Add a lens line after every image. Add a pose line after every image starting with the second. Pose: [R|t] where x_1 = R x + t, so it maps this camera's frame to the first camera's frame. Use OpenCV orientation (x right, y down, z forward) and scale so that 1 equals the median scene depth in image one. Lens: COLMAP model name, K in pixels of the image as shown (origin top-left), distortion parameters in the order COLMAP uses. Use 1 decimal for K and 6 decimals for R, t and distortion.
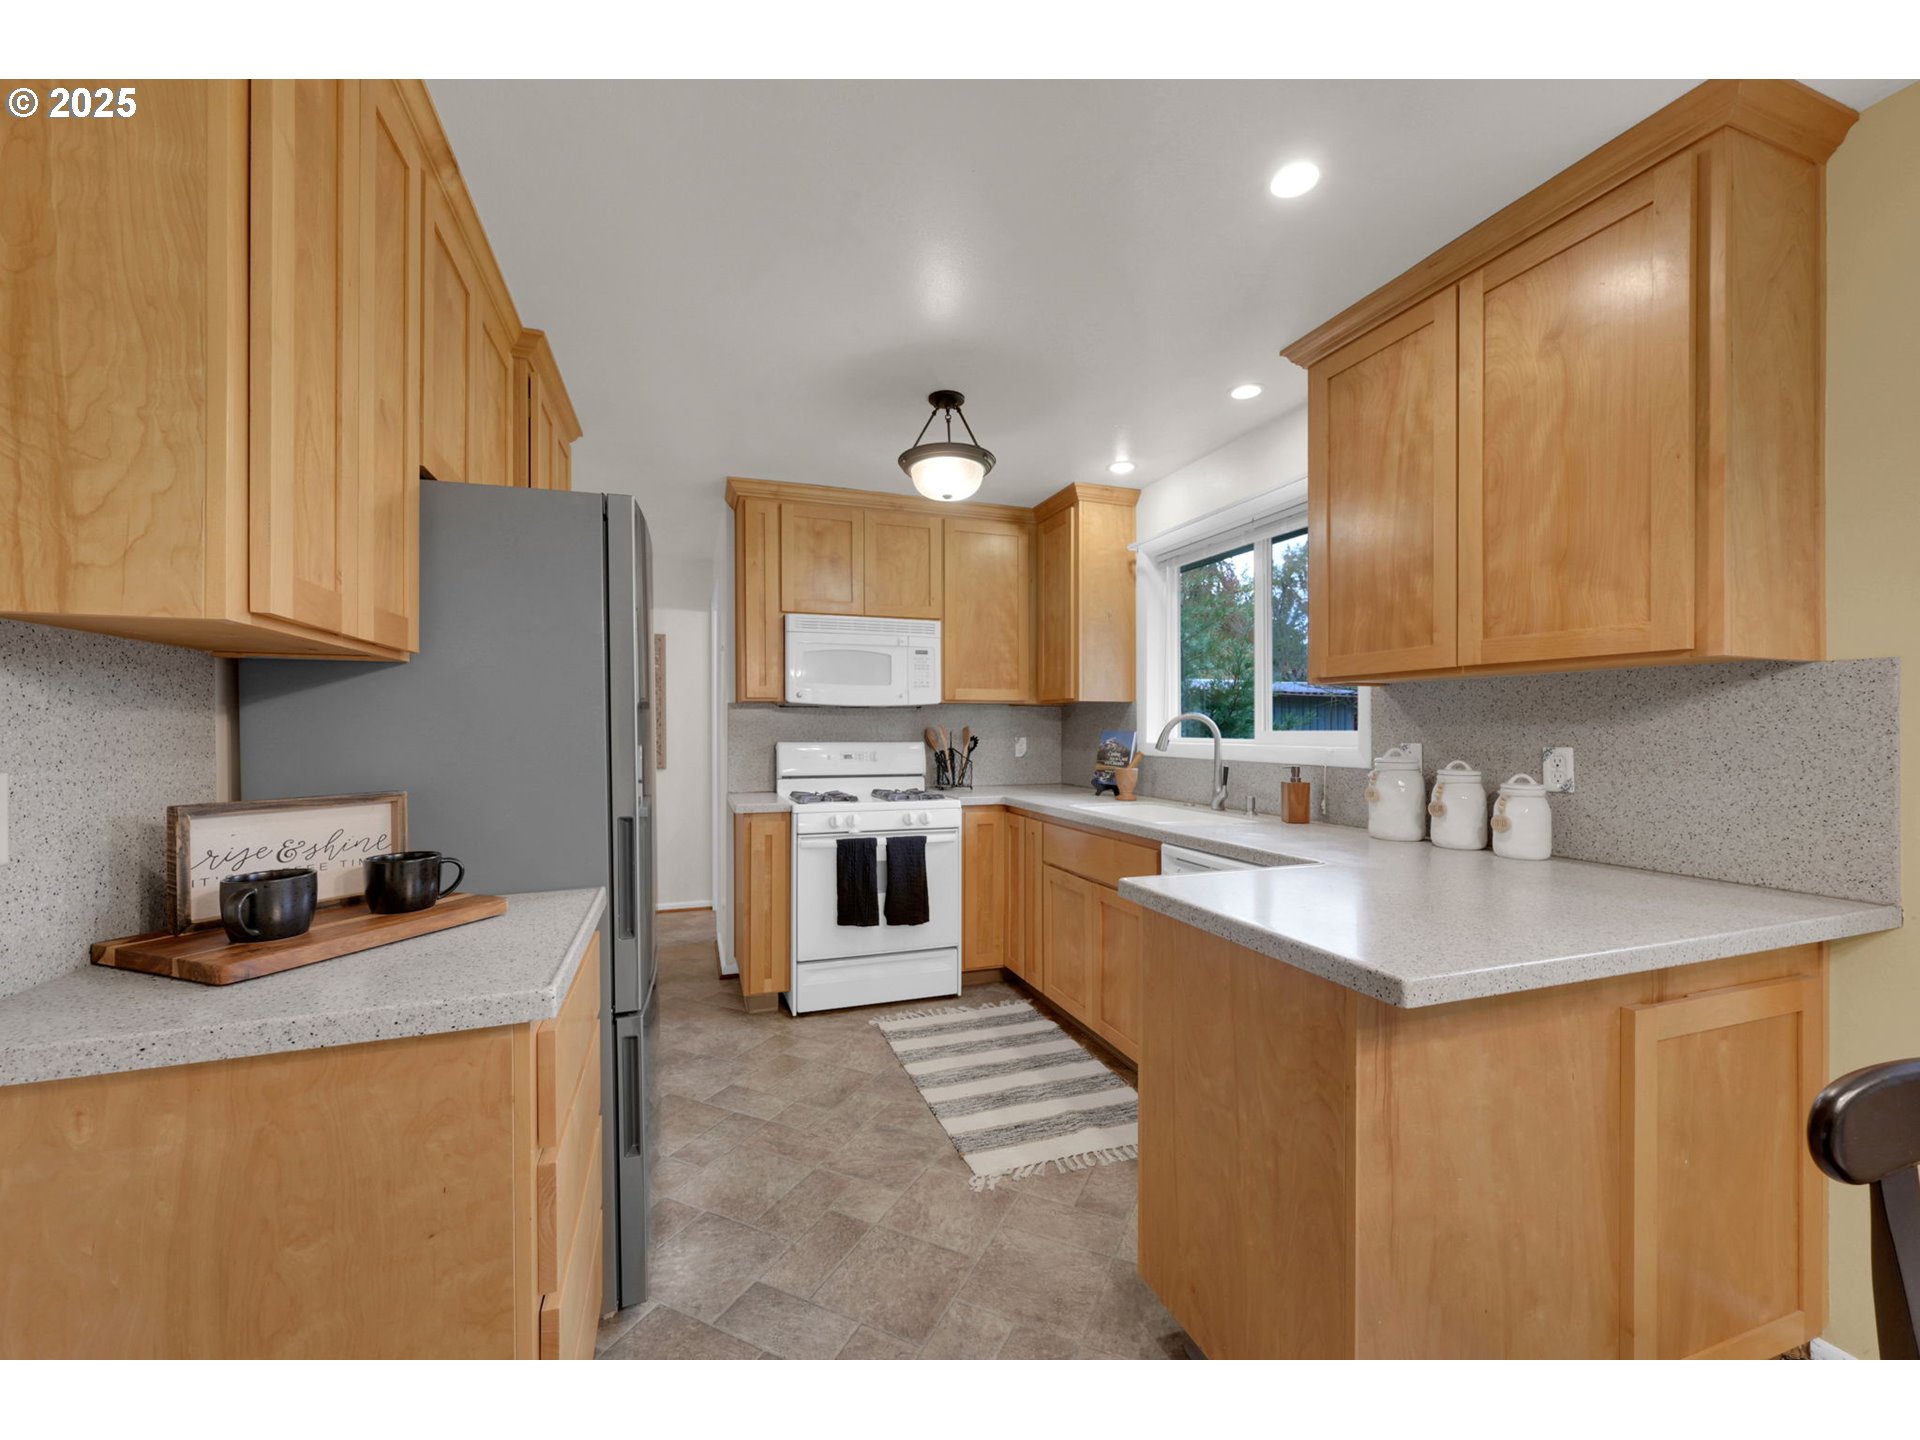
lens RADIAL K [[761.3, 0, 956.9], [0, 761.3, 728.4], [0, 0, 1]] dist [-0.001740, -0.000121]
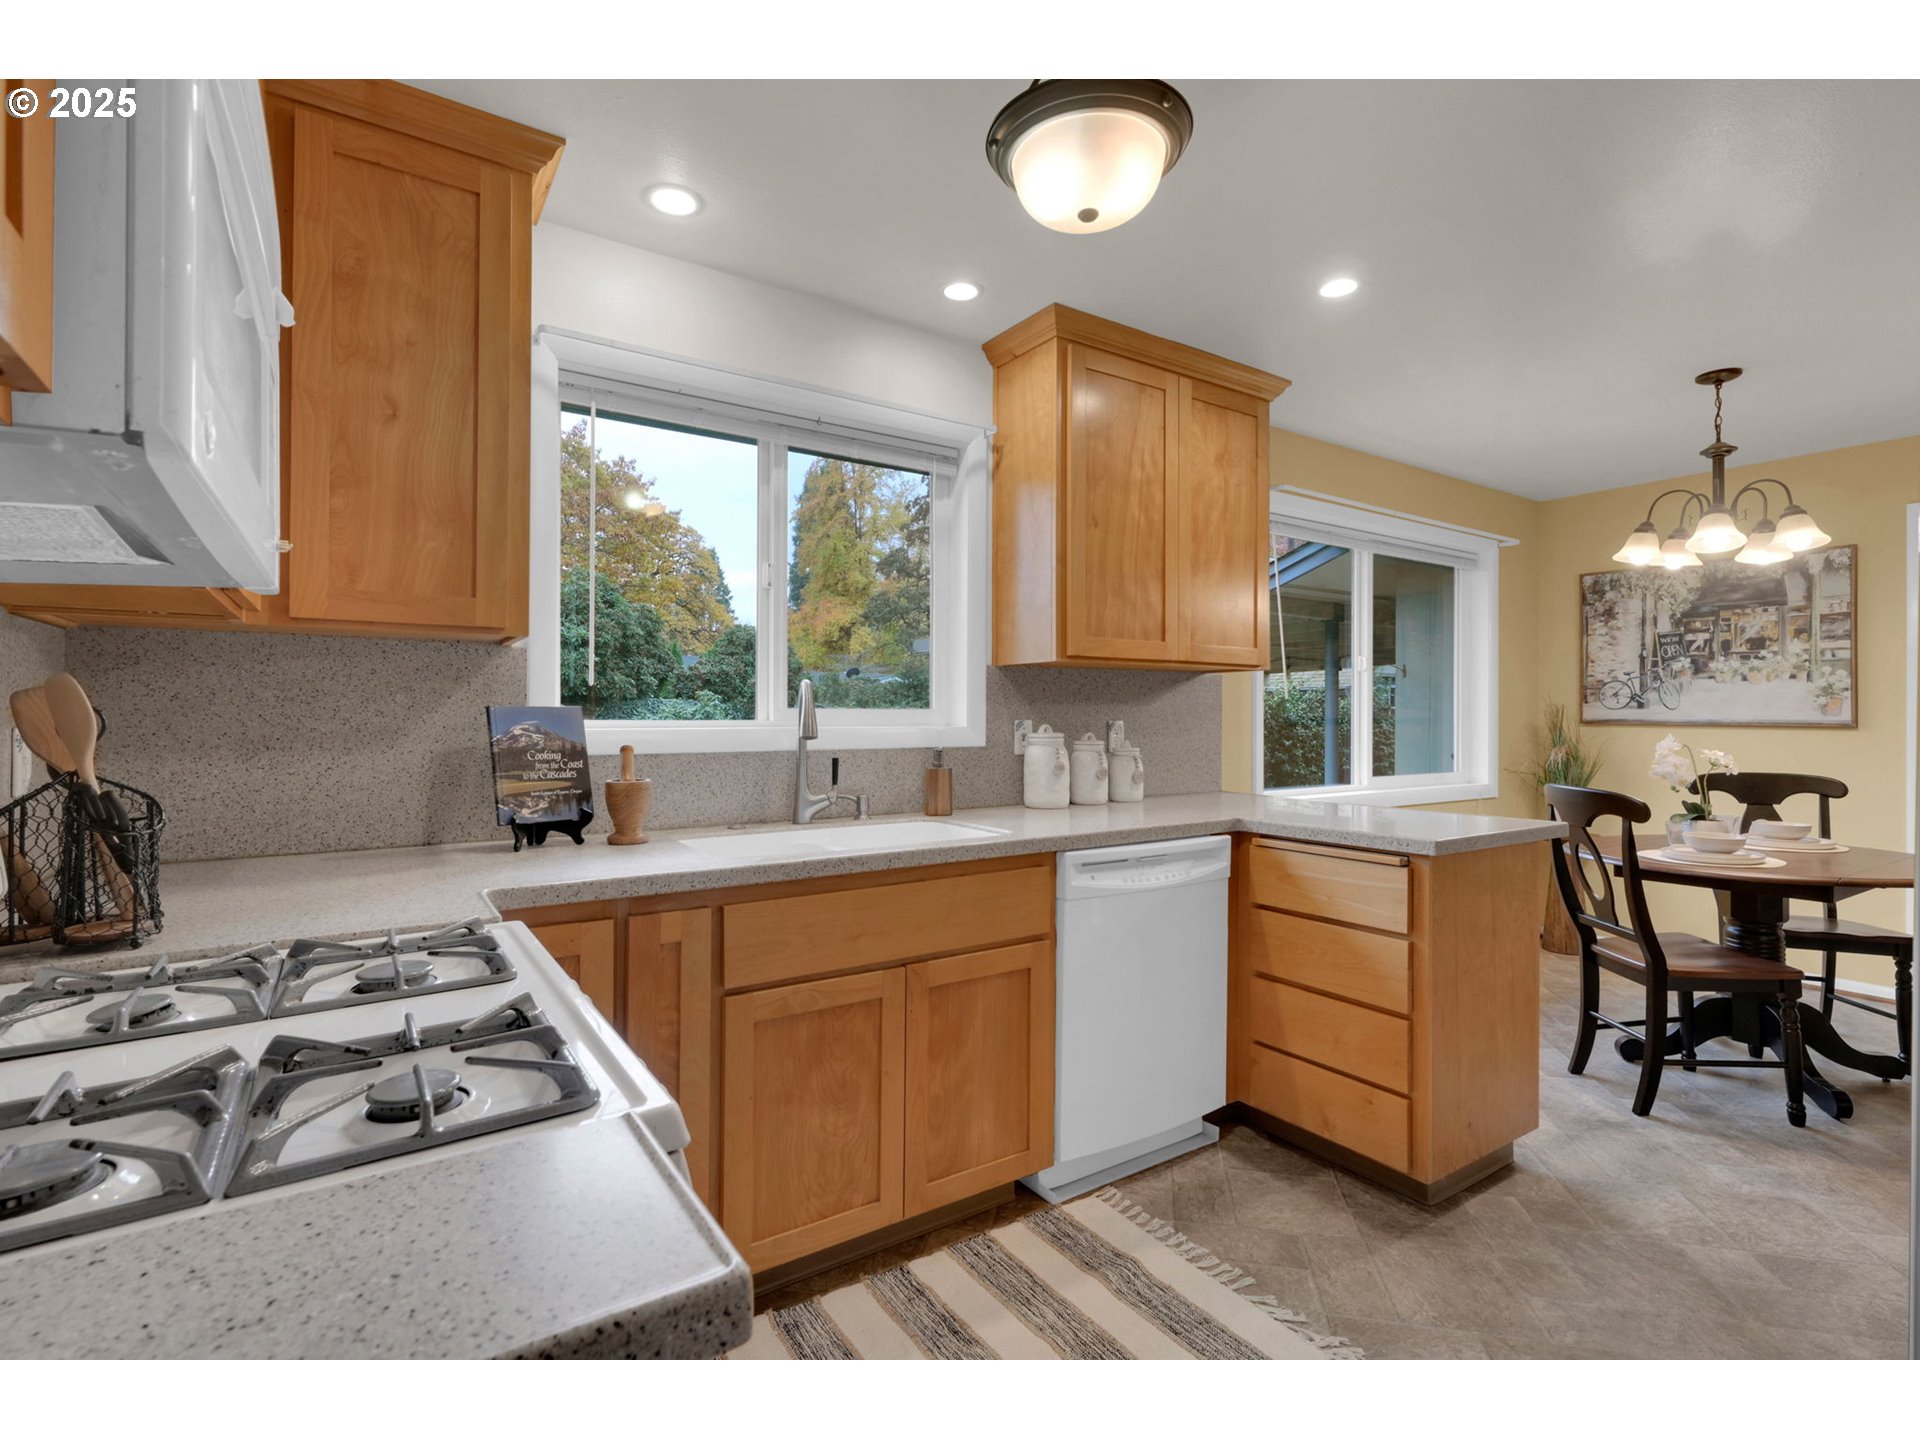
lens RADIAL K [[902.2, 0, 953.5], [0, 902.2, 708.3], [0, 0, 1]] dist [0.000526, 0.000012]
pose [[-0.244690, 0.004486, 0.969591, -0.659867], [-0.003341, 0.999979, -0.005470, 0.010881], [-0.969595, -0.004578, -0.244670, 1.486568]]
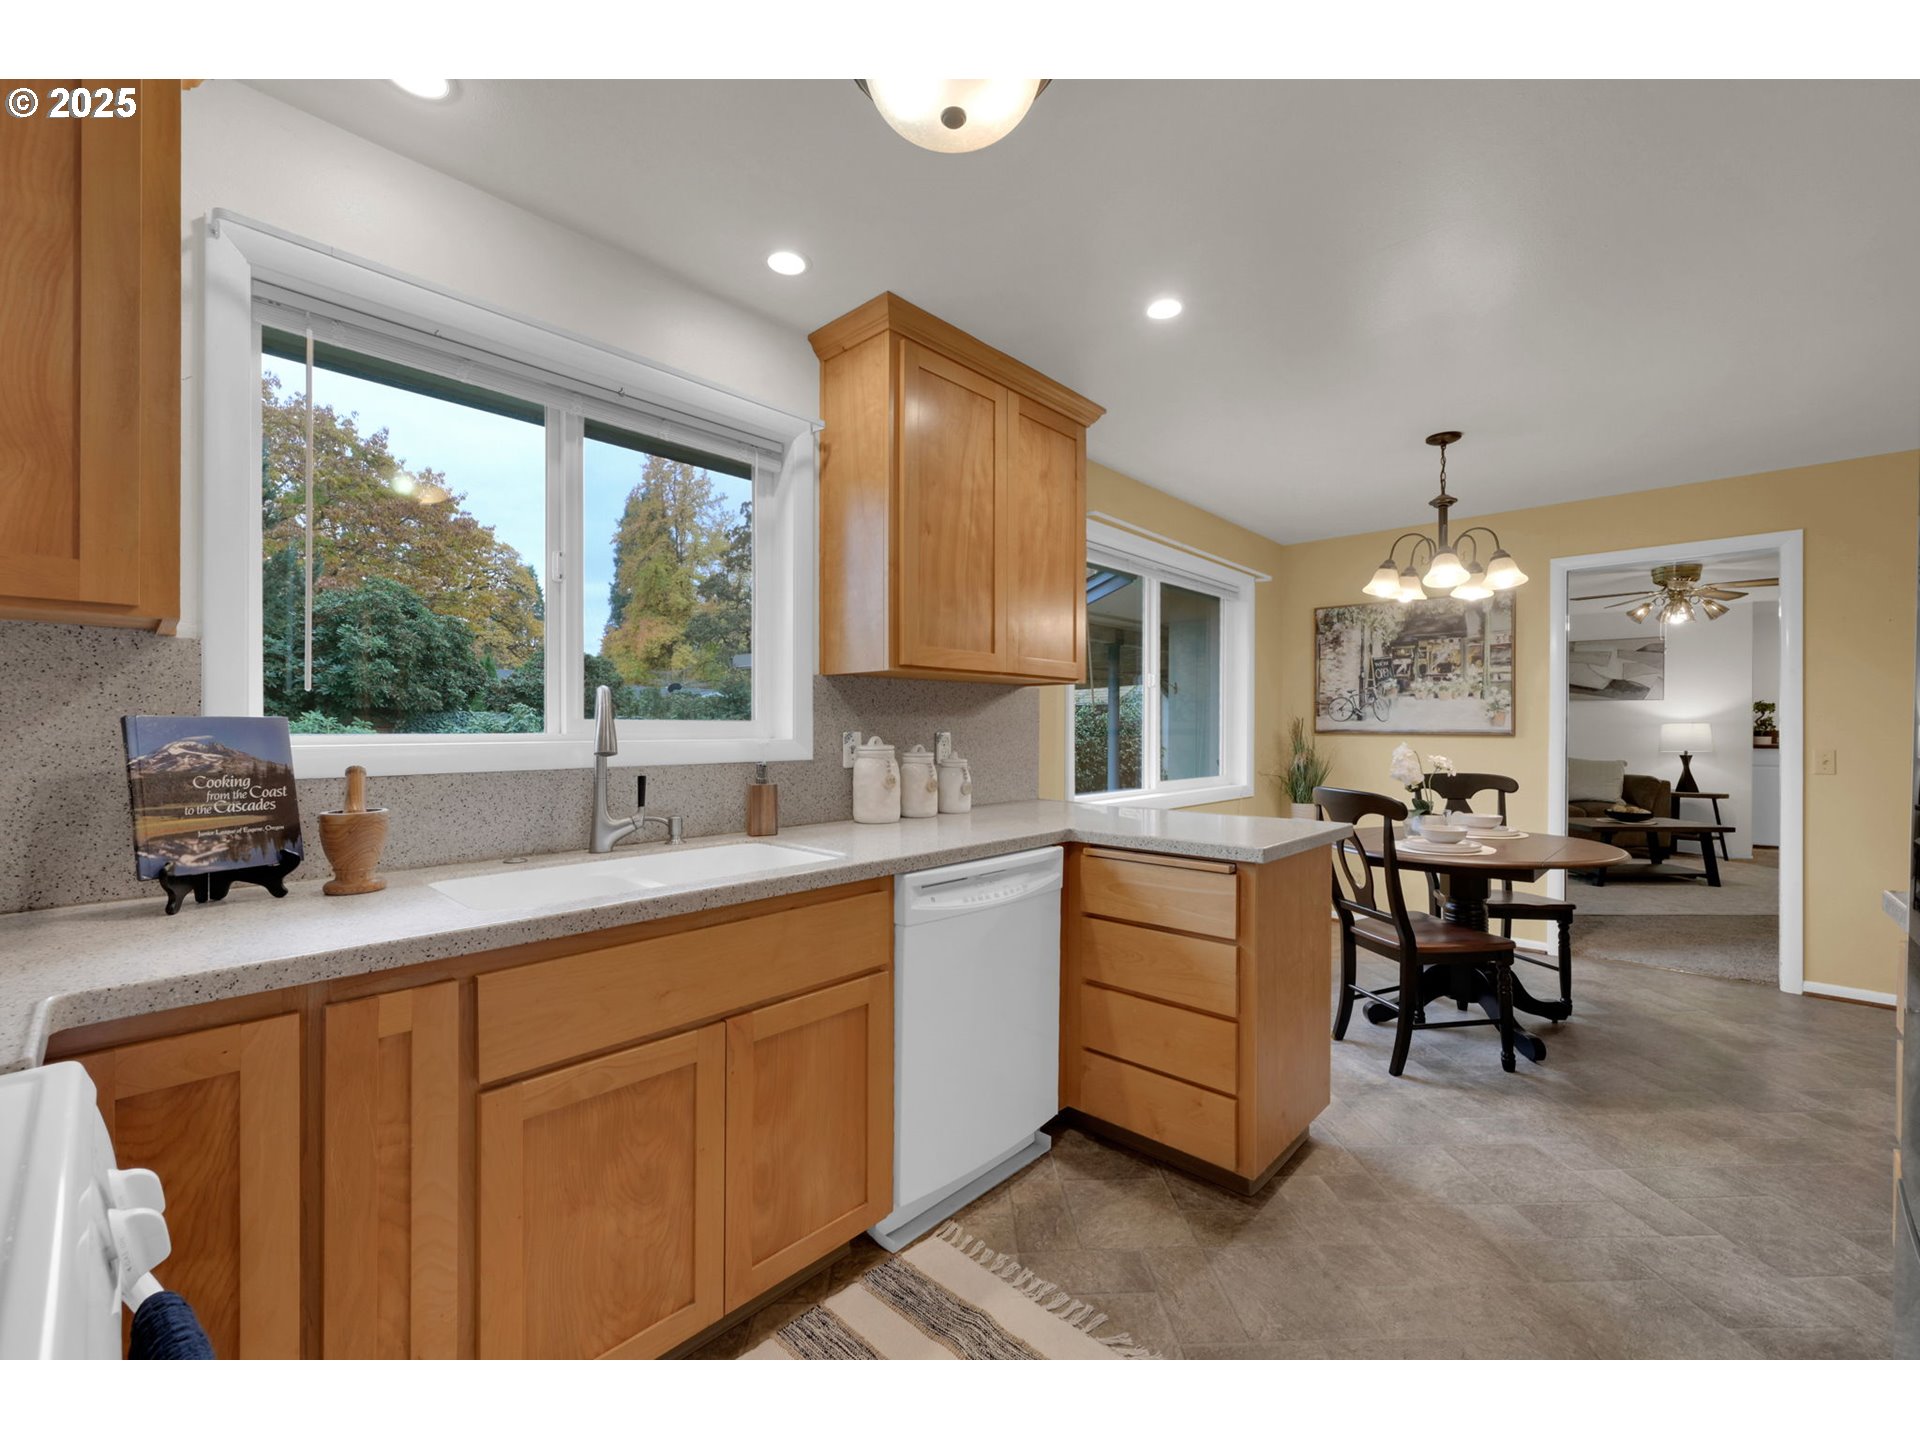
lens RADIAL K [[790.5, 0, 963.0], [0, 790.5, 729.5], [0, 0, 1]] dist [-0.001241, -0.000093]
pose [[-0.466638, -0.004865, 0.884435, -0.460652], [-0.001806, 0.999988, 0.004548, 0.011643], [-0.884447, 0.000525, -0.466641, 1.445997]]
